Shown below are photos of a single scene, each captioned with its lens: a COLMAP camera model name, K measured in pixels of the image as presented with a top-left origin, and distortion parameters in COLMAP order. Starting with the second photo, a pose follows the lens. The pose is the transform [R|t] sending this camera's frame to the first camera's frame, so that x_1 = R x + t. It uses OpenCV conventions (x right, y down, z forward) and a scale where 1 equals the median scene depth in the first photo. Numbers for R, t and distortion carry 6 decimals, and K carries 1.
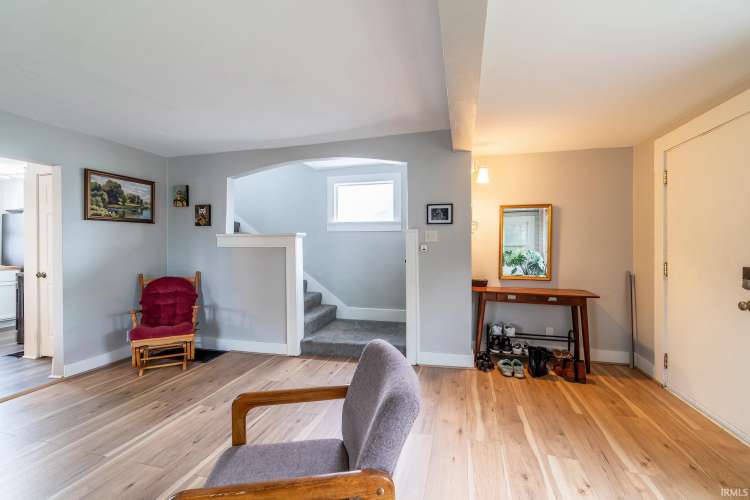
lens RADIAL K [[327.9, 0, 379.1], [0, 327.9, 245.6], [0, 0, 1]] dist [-0.000035, -0.000039]
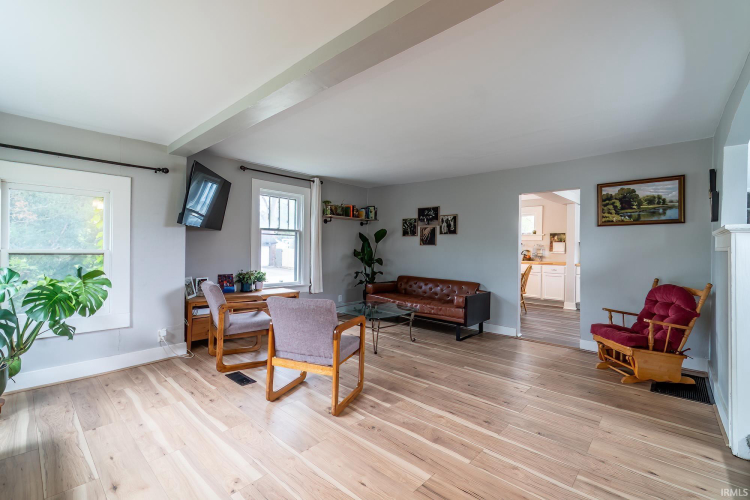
lens RADIAL K [[330.9, 0, 362.8], [0, 330.9, 250.9], [0, 0, 1]] dist [-0.000827, 0.000099]
pose [[-0.487825, 0.007582, -0.872909, 0.515587], [-0.008099, 0.999880, 0.013210, 0.001675], [0.872904, 0.013514, -0.487705, 0.730235]]
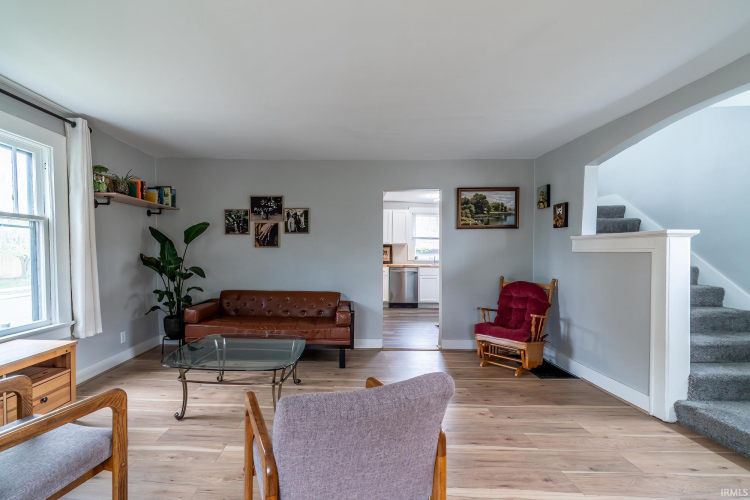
lens RADIAL K [[348.9, 0, 336.0], [0, 348.9, 261.7], [0, 0, 1]] dist [-0.000626, -0.000020]
pose [[0.221804, 0.033470, -0.974517, 0.264273], [-0.003516, 0.999432, 0.033526, 0.002545], [0.975085, -0.004010, 0.221796, 0.219801]]
